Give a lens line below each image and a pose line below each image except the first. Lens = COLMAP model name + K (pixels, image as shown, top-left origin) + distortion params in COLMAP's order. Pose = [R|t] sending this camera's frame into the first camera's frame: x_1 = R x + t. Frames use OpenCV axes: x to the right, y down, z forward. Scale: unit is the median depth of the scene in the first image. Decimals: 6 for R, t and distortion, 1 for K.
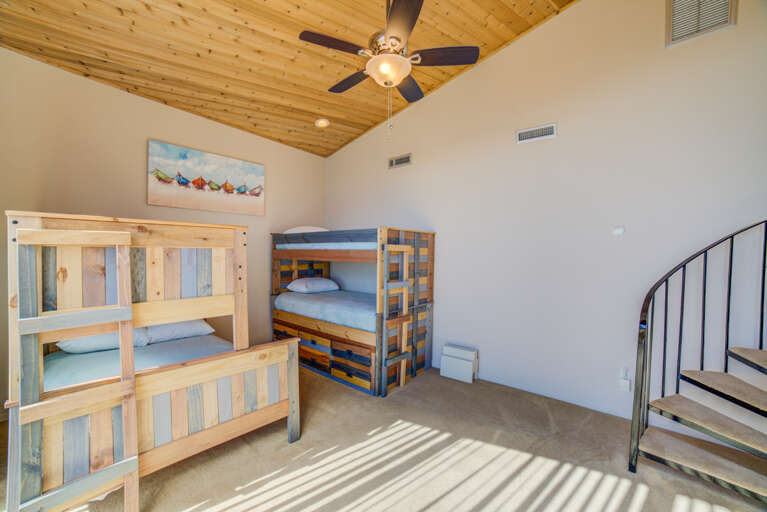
lens RADIAL K [[313.4, 0, 381.7], [0, 313.4, 254.1], [0, 0, 1]] dist [-0.098661, 0.037201]
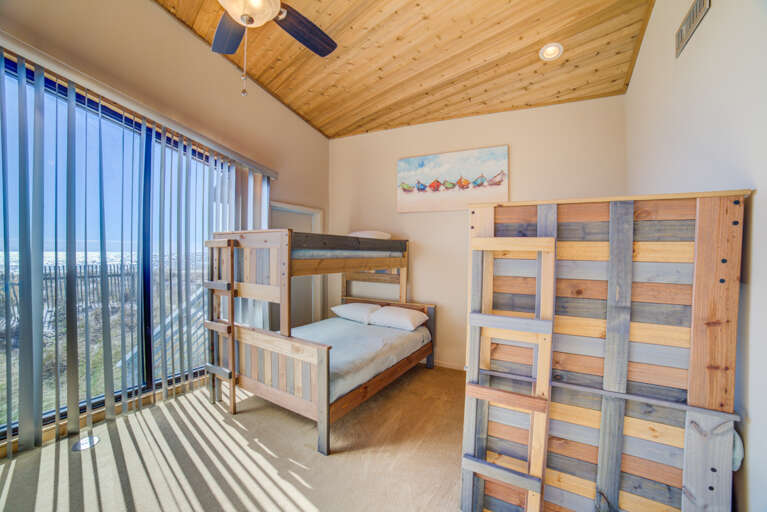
lens RADIAL K [[313.4, 0, 381.7], [0, 313.4, 254.1], [0, 0, 1]] dist [-0.098661, 0.037201]
pose [[0.168603, 0.008192, -0.985650, 0.424689], [-0.013721, 0.999888, 0.005963, -0.004128], [0.985589, 0.012519, 0.168696, 0.654583]]
